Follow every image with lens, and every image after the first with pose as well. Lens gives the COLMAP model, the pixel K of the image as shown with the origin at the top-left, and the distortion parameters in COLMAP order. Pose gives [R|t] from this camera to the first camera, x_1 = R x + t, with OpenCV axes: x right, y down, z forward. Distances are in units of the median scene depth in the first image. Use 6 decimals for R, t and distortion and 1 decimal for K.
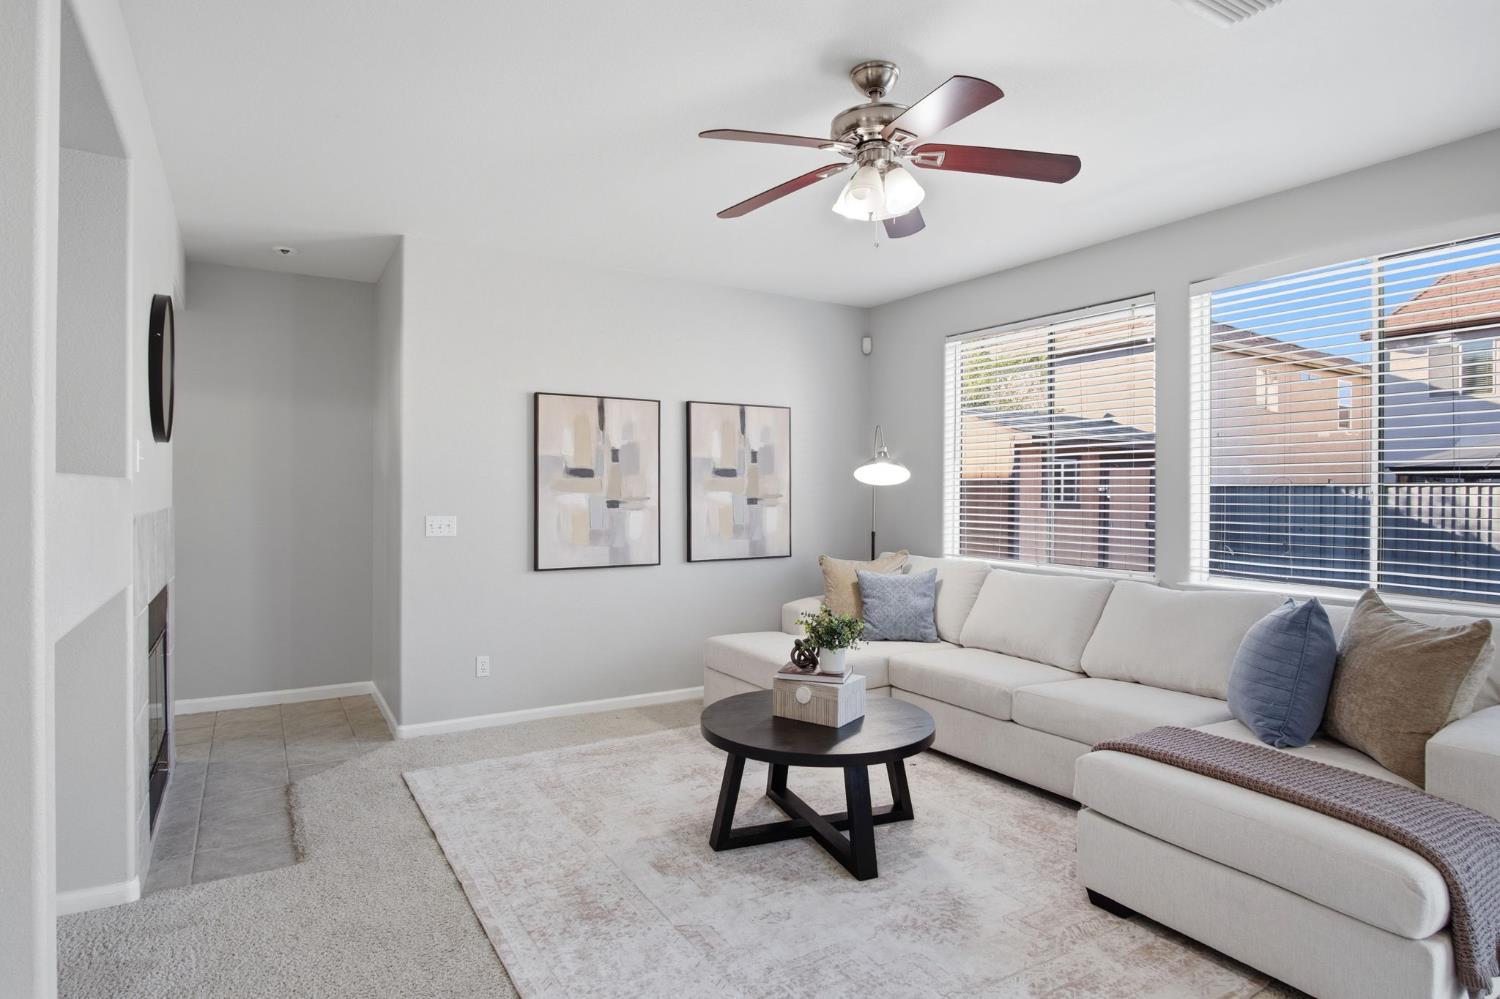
lens RADIAL K [[831.8, 0, 766.4], [0, 831.8, 493.6], [0, 0, 1]] dist [-0.030133, 0.009264]
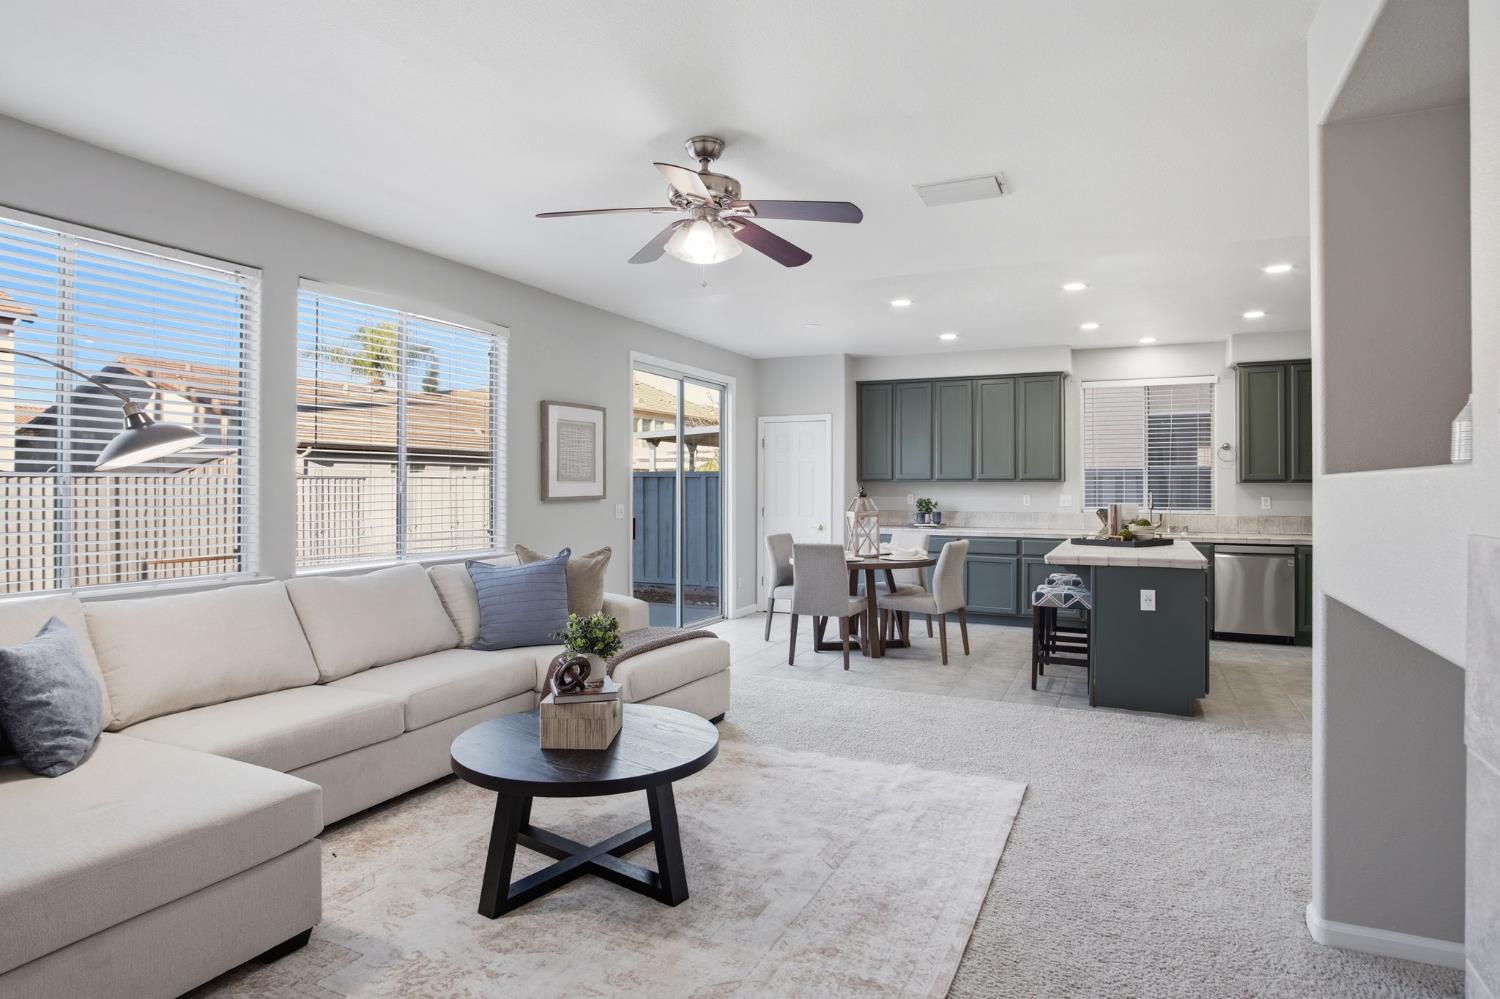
lens RADIAL K [[831.8, 0, 747.9], [0, 831.8, 488.9], [0, 0, 1]] dist [-0.030133, 0.009264]
pose [[-0.544219, -0.004101, 0.838933, -0.870040], [-0.003682, 0.999990, 0.002501, 0.000001], [-0.838935, -0.001728, -0.544229, 1.503350]]
